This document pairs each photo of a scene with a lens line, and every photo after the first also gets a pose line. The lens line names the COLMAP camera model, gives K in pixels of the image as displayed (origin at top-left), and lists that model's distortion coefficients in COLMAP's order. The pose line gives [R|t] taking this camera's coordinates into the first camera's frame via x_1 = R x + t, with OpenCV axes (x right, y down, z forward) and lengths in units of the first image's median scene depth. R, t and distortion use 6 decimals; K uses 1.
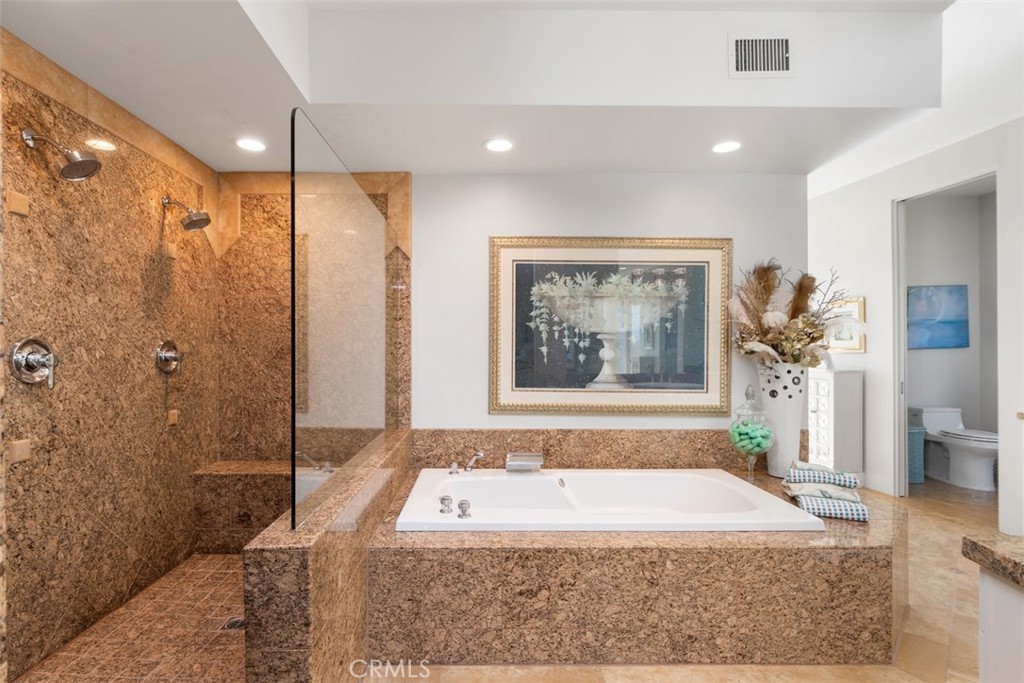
lens RADIAL K [[502.5, 0, 512.0], [0, 502.5, 341.5], [0, 0, 1]] dist [0.000455, -0.000062]
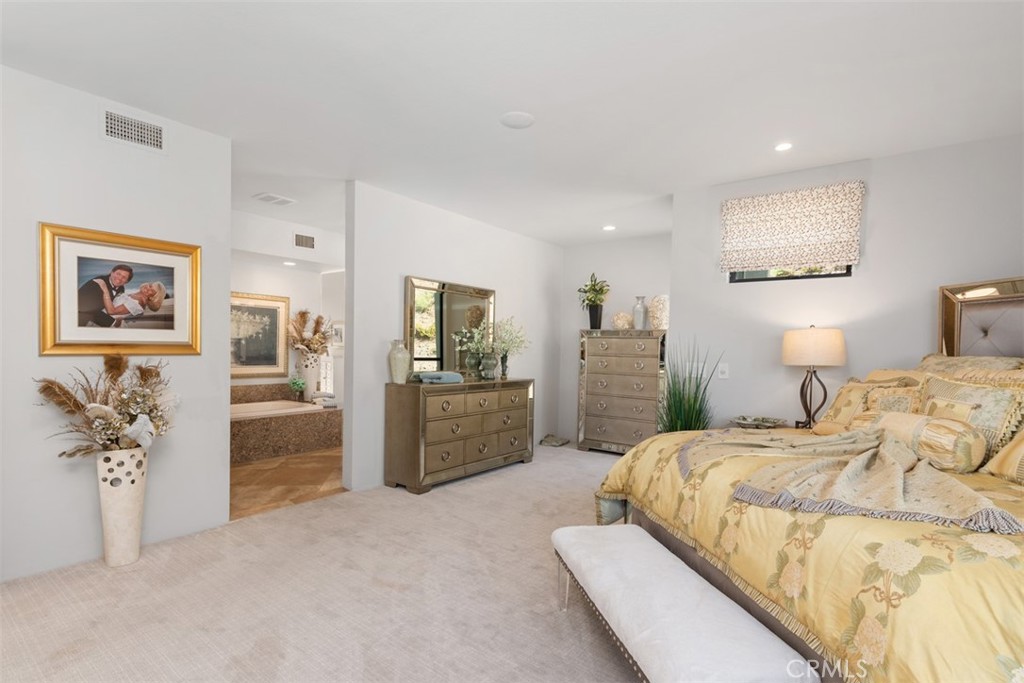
lens RADIAL K [[508.4, 0, 507.7], [0, 508.4, 366.3], [0, 0, 1]] dist [-0.001440, -0.000170]
pose [[0.644503, -0.018478, 0.764379, -0.704627], [-0.030269, 0.998308, 0.049655, -0.043949], [-0.764003, -0.055140, 0.642852, -1.274278]]
